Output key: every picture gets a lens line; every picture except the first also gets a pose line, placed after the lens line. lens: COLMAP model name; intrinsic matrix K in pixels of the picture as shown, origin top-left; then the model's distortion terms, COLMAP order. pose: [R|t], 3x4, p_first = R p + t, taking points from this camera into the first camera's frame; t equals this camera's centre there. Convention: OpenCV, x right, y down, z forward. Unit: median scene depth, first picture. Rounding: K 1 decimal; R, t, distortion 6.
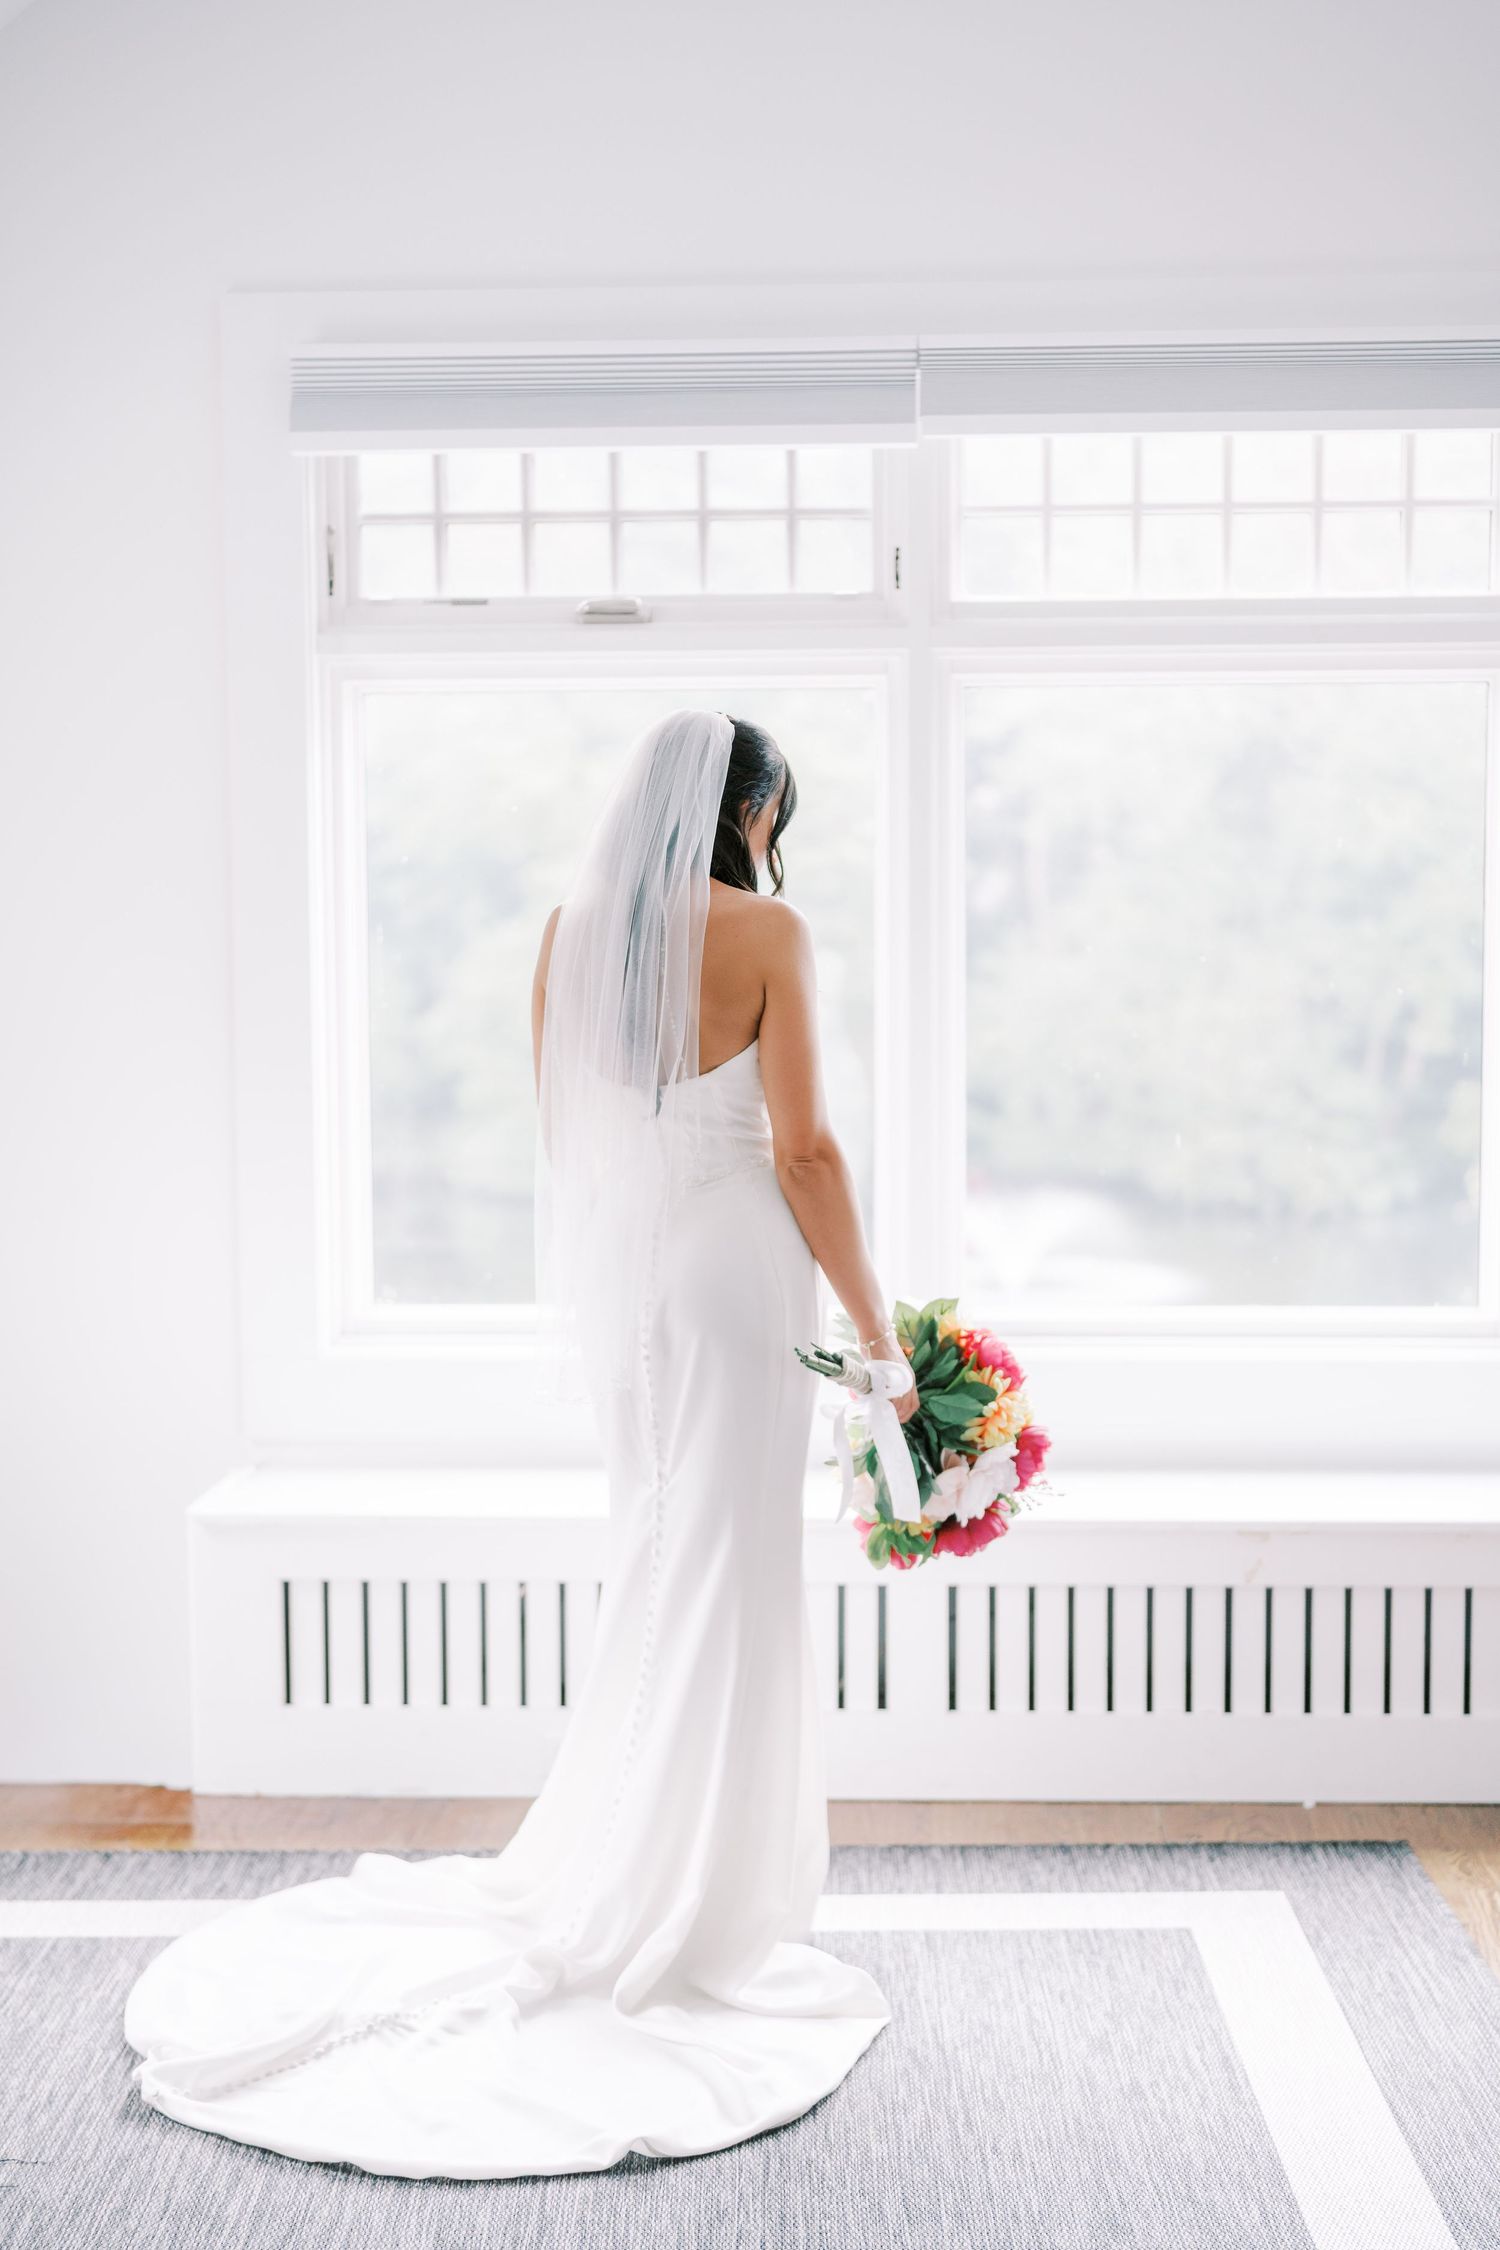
lens RADIAL K [[3296.0, 0, 750.0], [0, 3296.0, 1125.0], [0, 0, 1]] dist [0.025294, 0.040393]
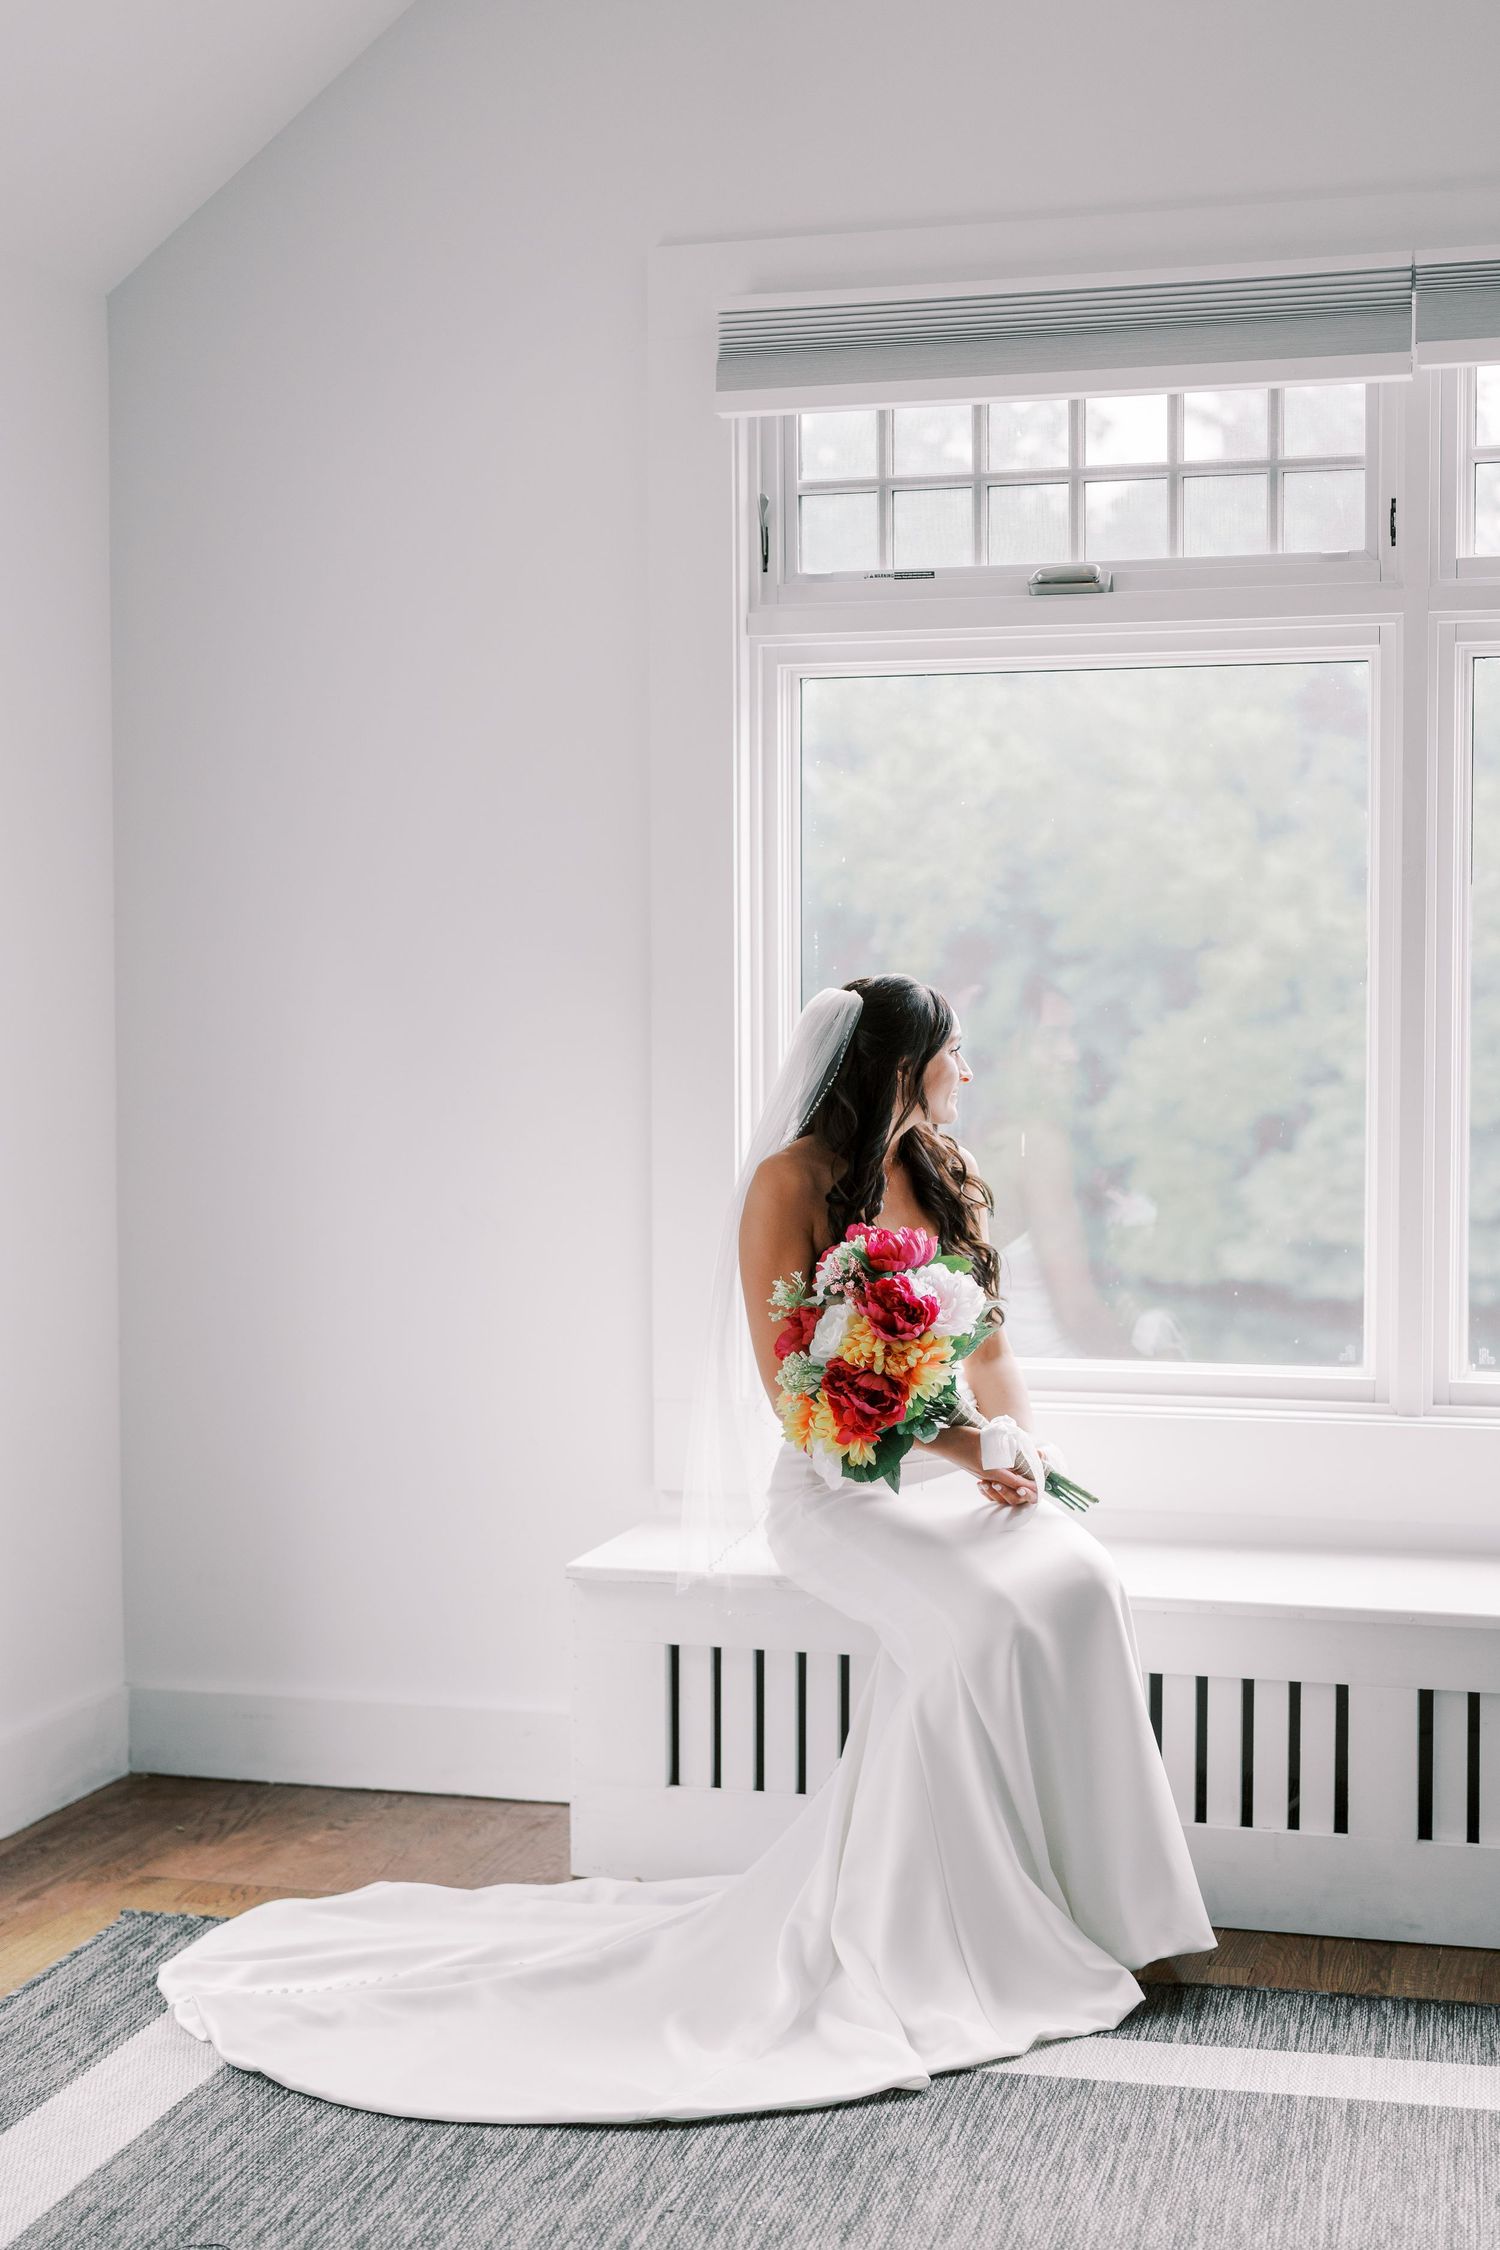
lens RADIAL K [[3194.5, 0, 750.0], [0, 3194.5, 1125.0], [0, 0, 1]] dist [0.006207, 0.089829]
pose [[0.974045, 0.012525, -0.226006, 0.073929], [-0.020168, 0.999299, -0.031540, 0.022010], [0.225452, 0.035280, 0.973615, 0.144041]]
